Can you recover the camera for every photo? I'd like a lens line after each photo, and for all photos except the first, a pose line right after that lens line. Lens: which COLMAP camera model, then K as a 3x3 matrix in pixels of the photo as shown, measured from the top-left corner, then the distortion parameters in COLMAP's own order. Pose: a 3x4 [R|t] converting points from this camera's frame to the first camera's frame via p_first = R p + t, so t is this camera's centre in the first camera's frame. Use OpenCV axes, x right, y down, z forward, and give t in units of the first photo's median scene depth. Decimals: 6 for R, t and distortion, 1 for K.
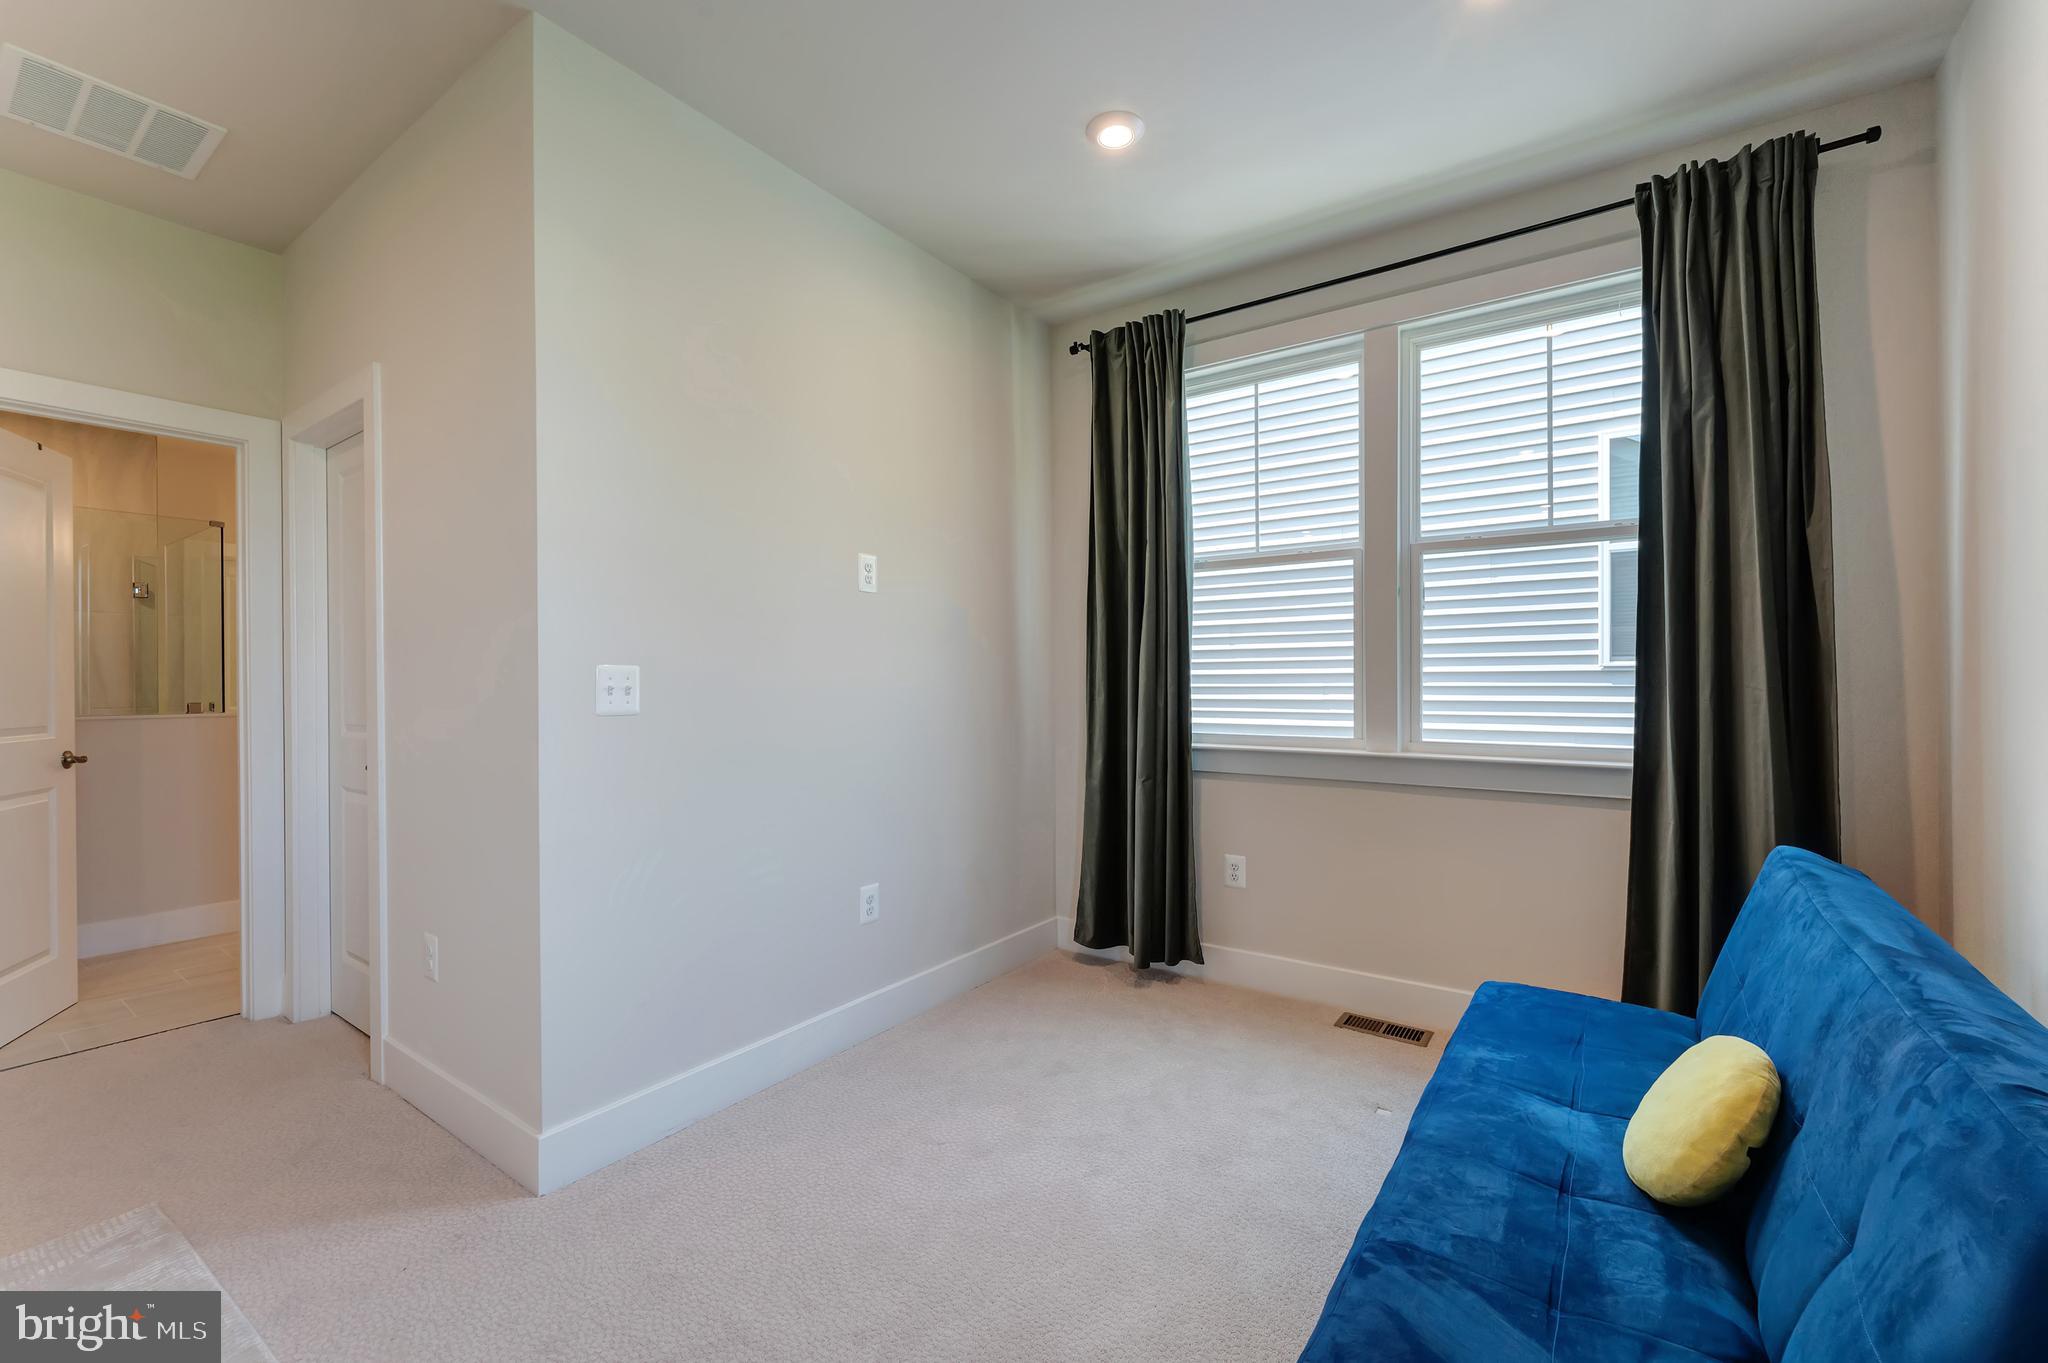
lens RADIAL K [[848.3, 0, 1027.1], [0, 848.3, 664.1], [0, 0, 1]] dist [-0.002777, -0.000224]
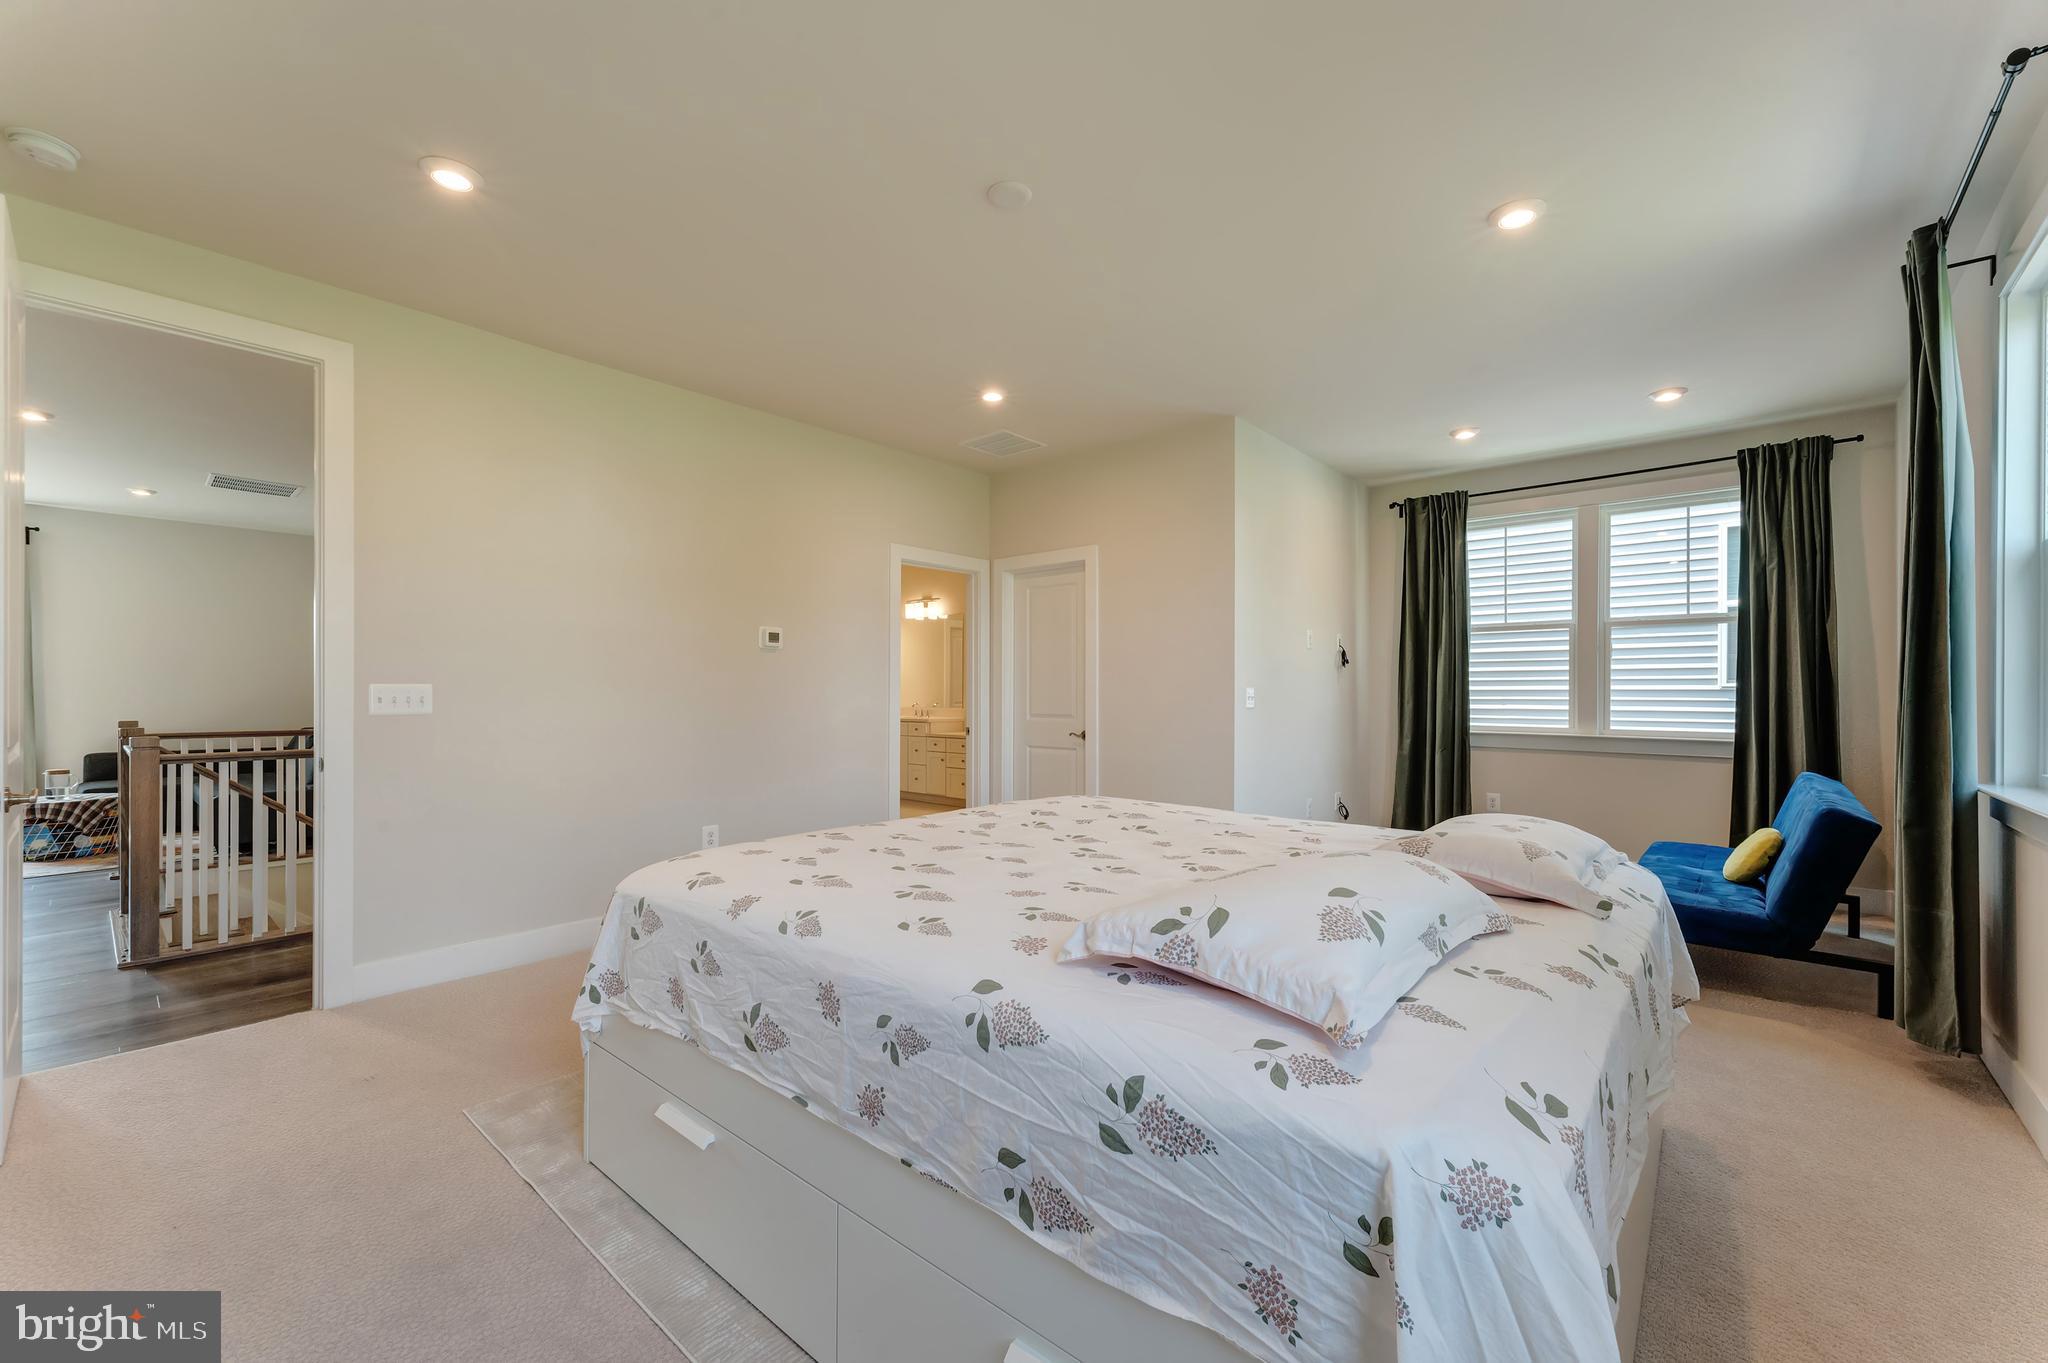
lens RADIAL K [[832.5, 0, 1016.8], [0, 832.5, 672.4], [0, 0, 1]] dist [0.003710, 0.000222]
pose [[0.994097, 0.004739, -0.108388, -0.619339], [-0.004892, 0.999987, -0.001149, -0.024121], [0.108381, 0.001672, 0.994108, -0.938252]]
